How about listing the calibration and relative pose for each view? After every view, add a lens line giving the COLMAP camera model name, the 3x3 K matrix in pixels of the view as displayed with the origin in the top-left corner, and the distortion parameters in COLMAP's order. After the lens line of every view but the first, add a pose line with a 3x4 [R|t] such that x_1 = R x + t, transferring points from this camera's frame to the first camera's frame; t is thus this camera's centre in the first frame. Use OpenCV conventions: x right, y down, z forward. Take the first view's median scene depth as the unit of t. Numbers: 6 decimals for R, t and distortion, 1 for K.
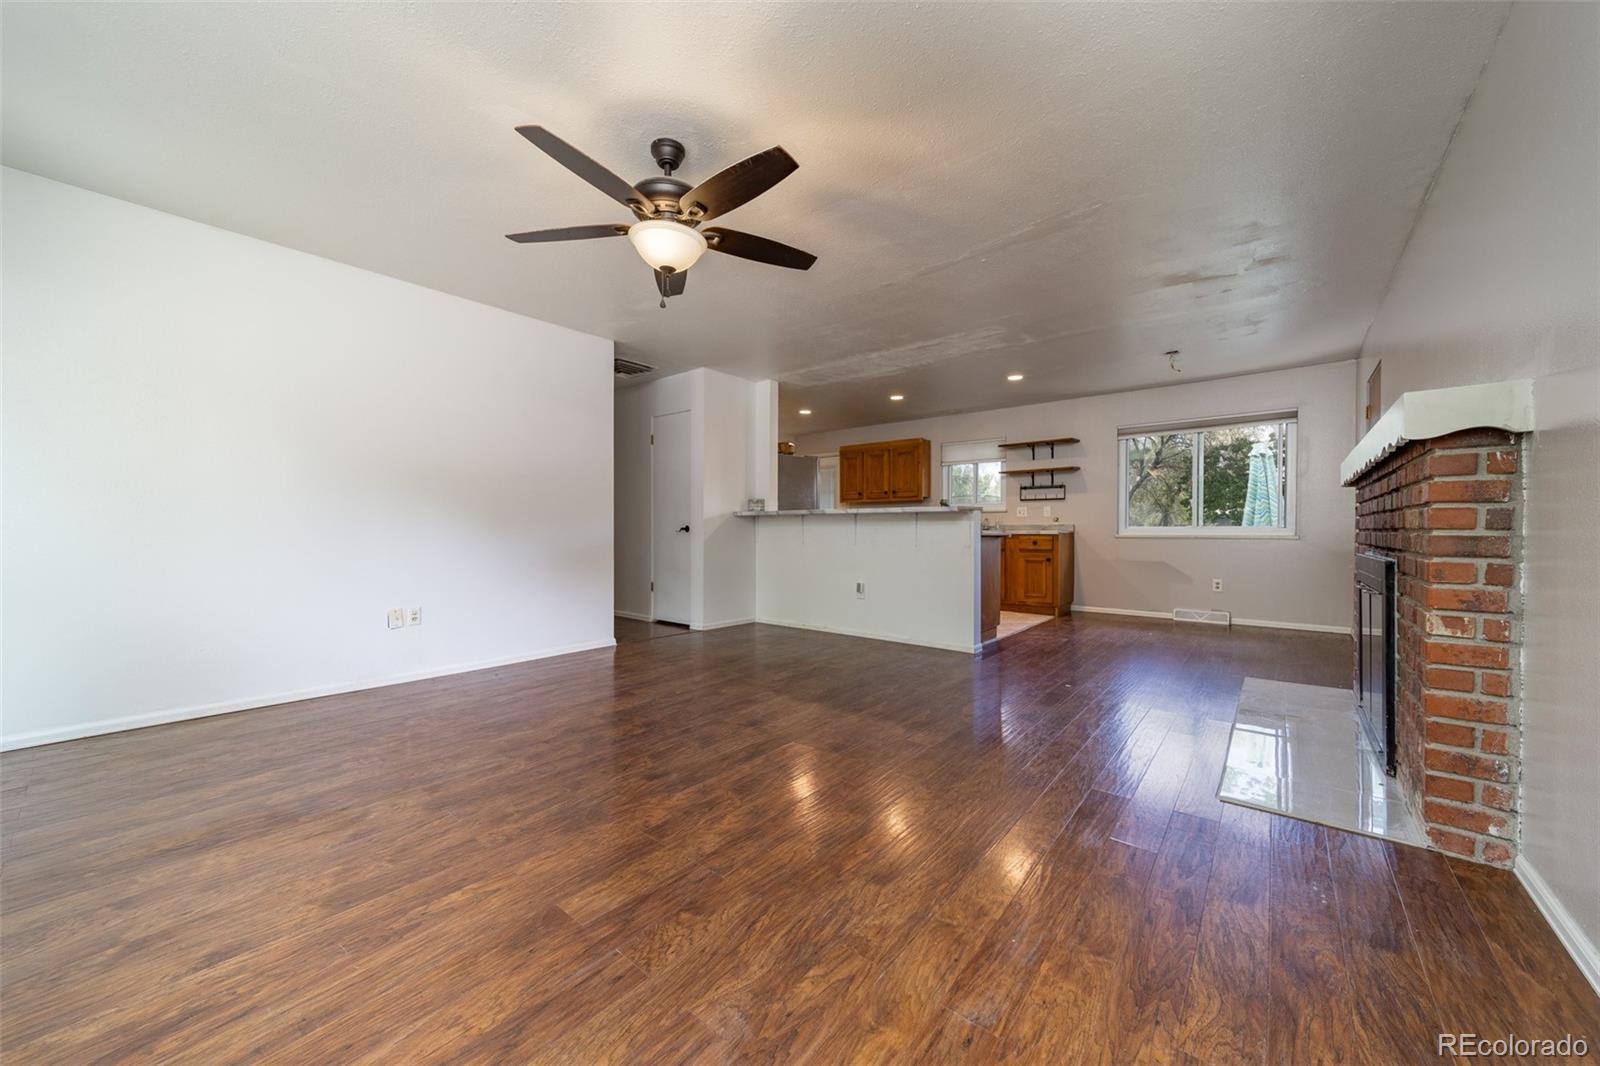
lens RADIAL K [[575.8, 0, 800.0], [0, 575.8, 533.0], [0, 0, 1]] dist [0.008617, -0.000160]
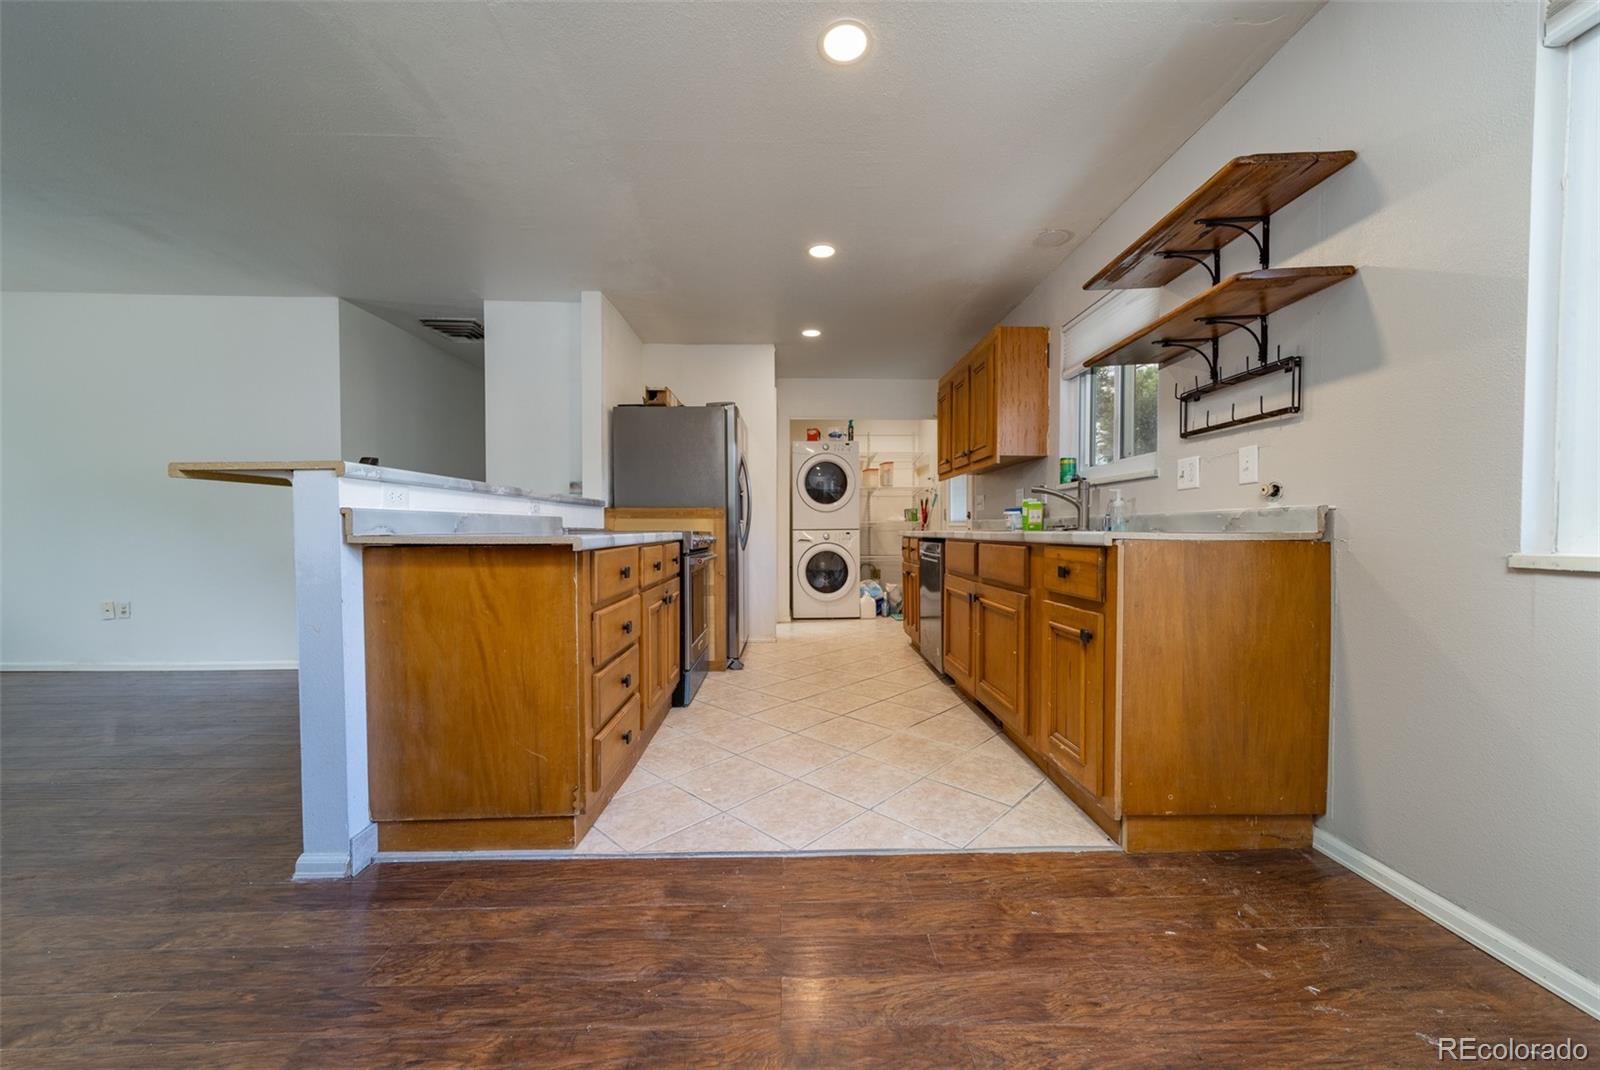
lens RADIAL K [[582.2, 0, 803.9], [0, 582.2, 539.1], [0, 0, 1]] dist [0.009792, -0.000116]
pose [[0.653616, 0.011198, -0.756744, 1.728998], [-0.004971, 0.999932, 0.010503, -0.008561], [0.756810, -0.003103, 0.653627, 2.226195]]
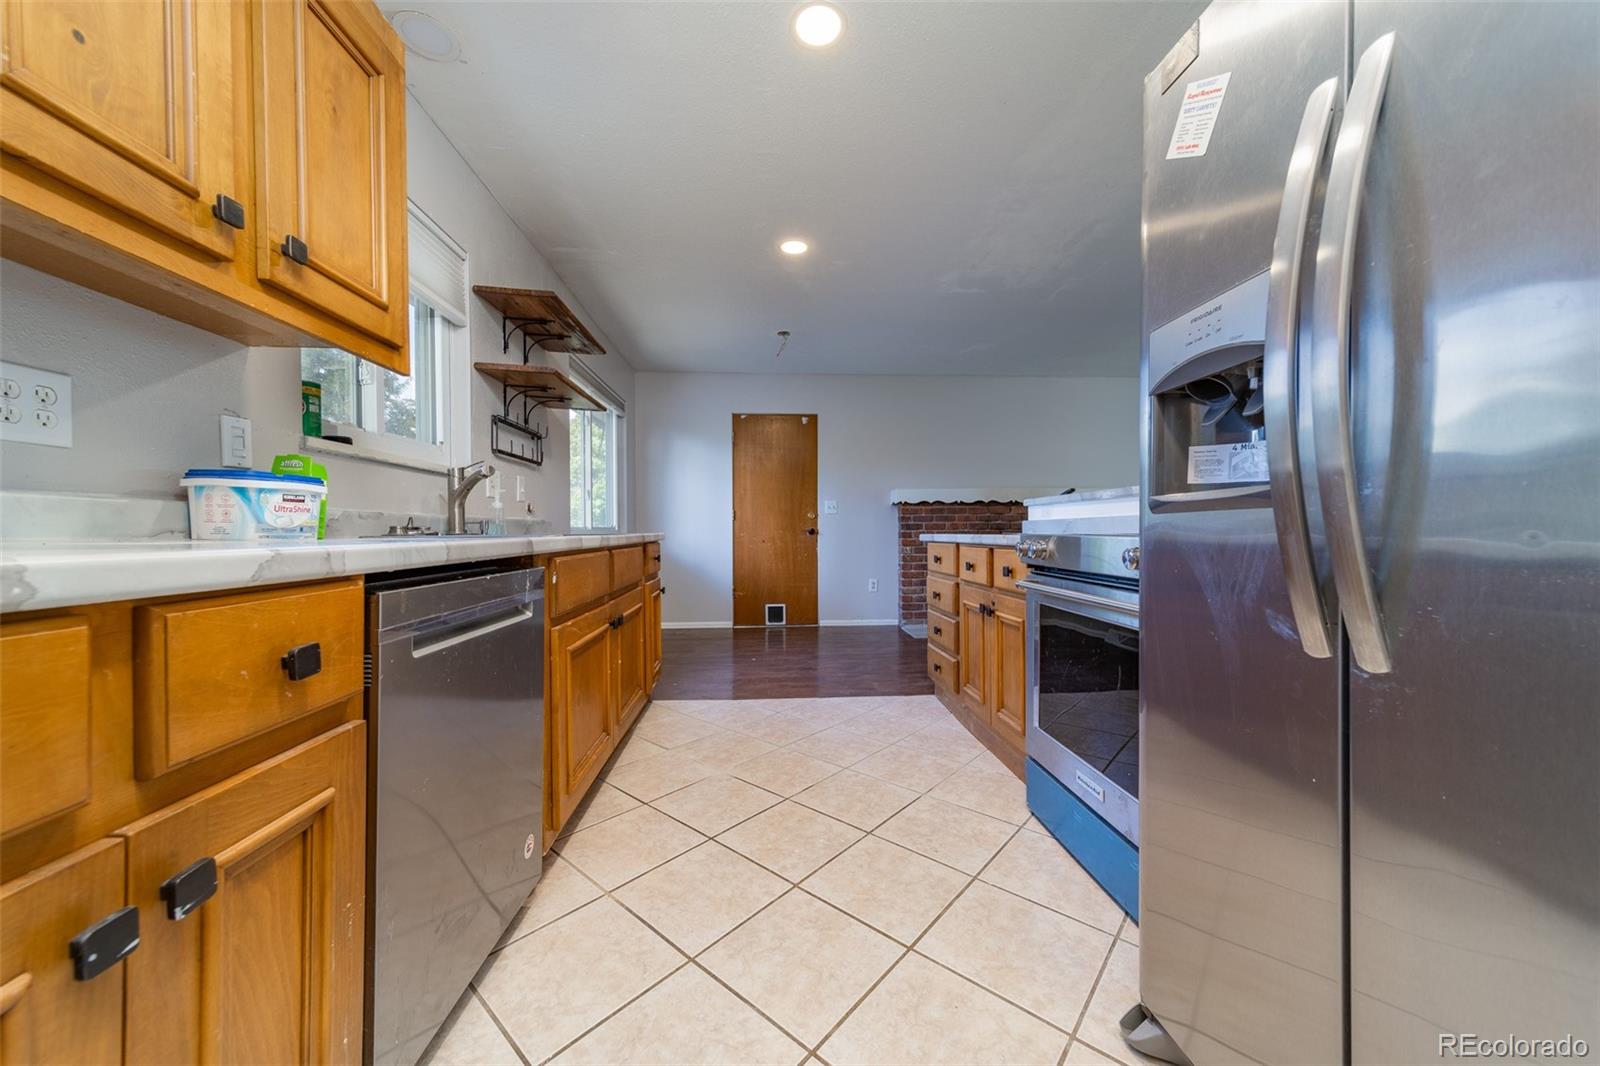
lens RADIAL K [[571.6, 0, 800.0], [0, 571.6, 533.0], [0, 0, 1]] dist [0.010769, -0.000133]
pose [[-0.687366, -0.002981, 0.726305, -0.045164], [0.007068, 0.999917, 0.010793, -0.026517], [-0.726276, 0.012552, -0.687288, 3.916185]]
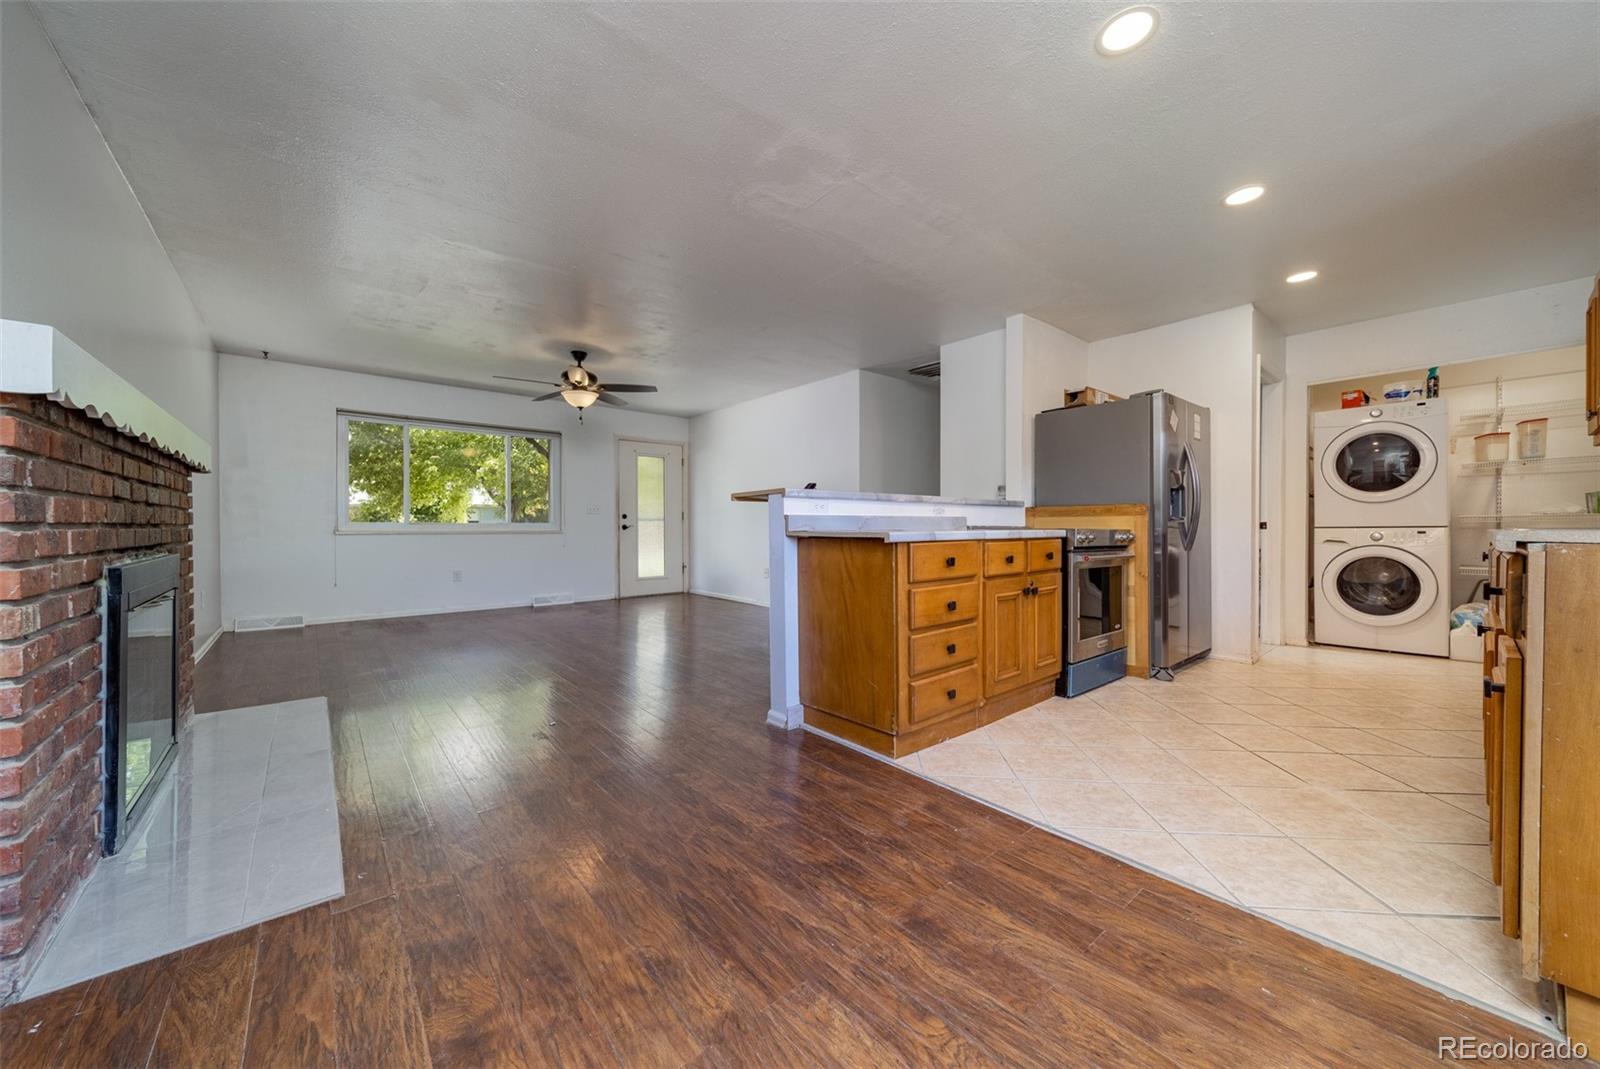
lens RADIAL K [[571.6, 0, 800.0], [0, 571.6, 534.5], [0, 0, 1]] dist [0.010769, -0.000133]
pose [[-0.176065, 0.010904, -0.984318, 2.030484], [-0.007350, 0.999896, 0.012392, -0.010362], [0.984351, 0.009416, -0.175966, 2.540507]]
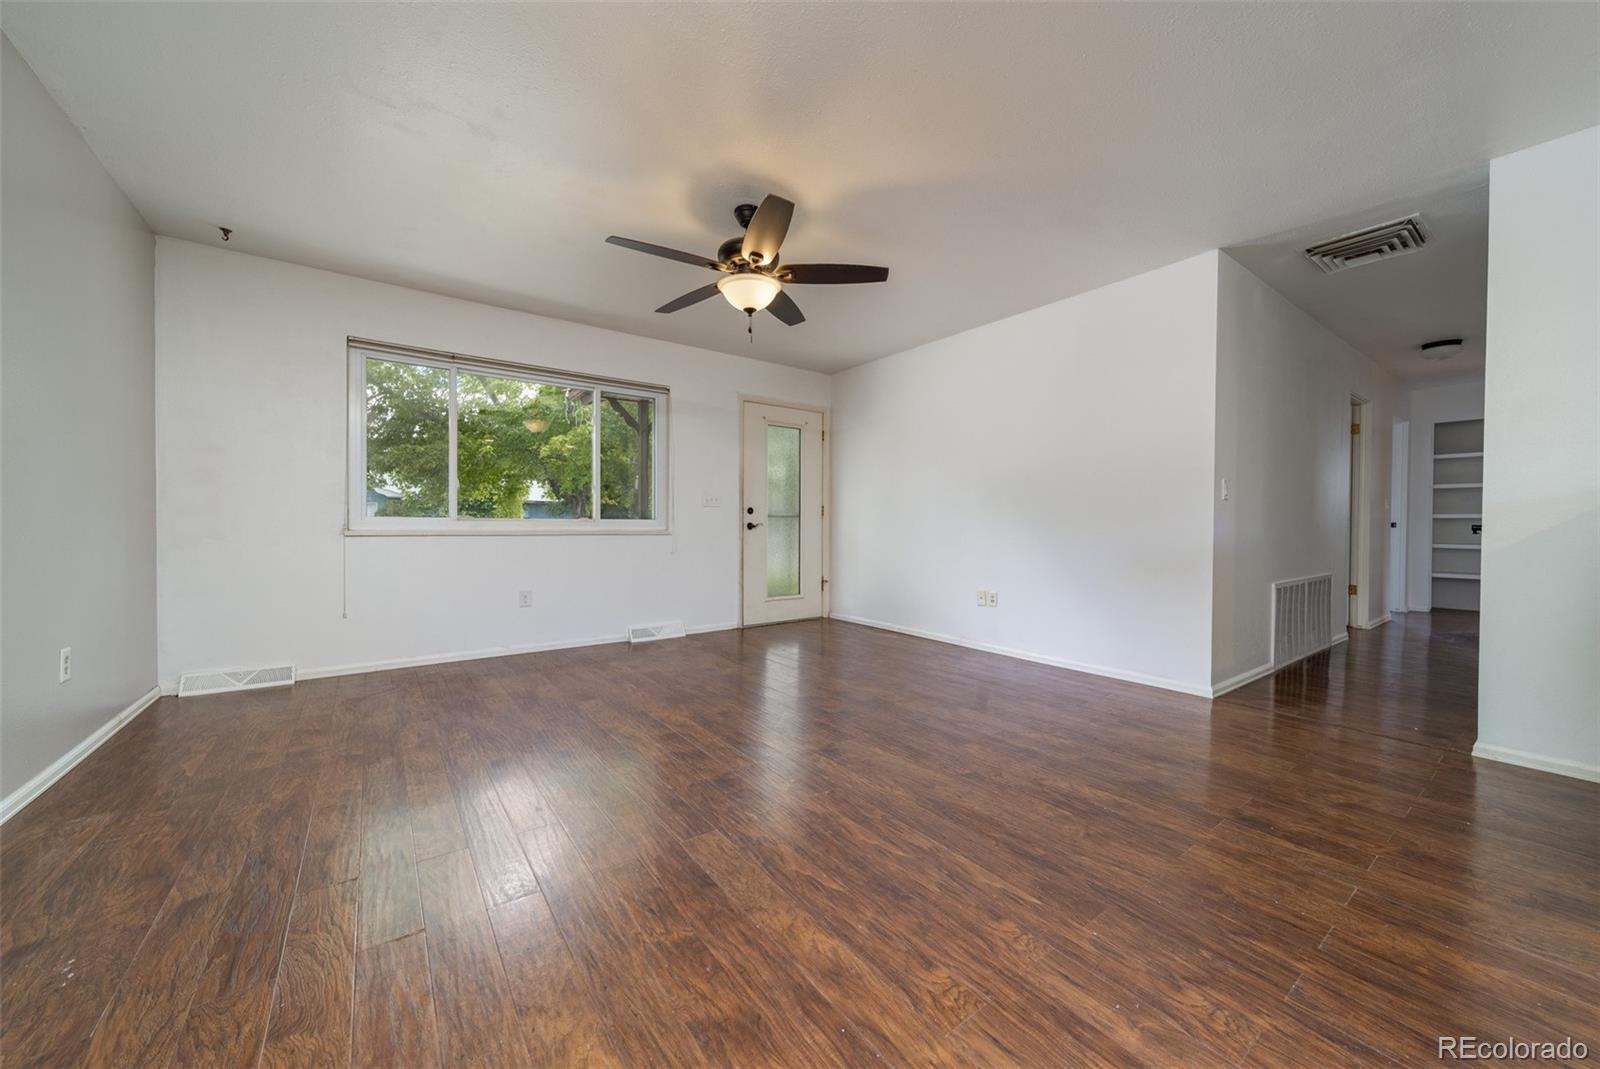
lens RADIAL K [[575.8, 0, 800.0], [0, 575.8, 534.5], [0, 0, 1]] dist [0.008617, -0.000160]
pose [[-0.240897, 0.011702, -0.970480, 1.063318], [-0.012492, 0.999807, 0.015157, -0.008012], [0.970470, 0.015774, -0.240704, 1.614293]]
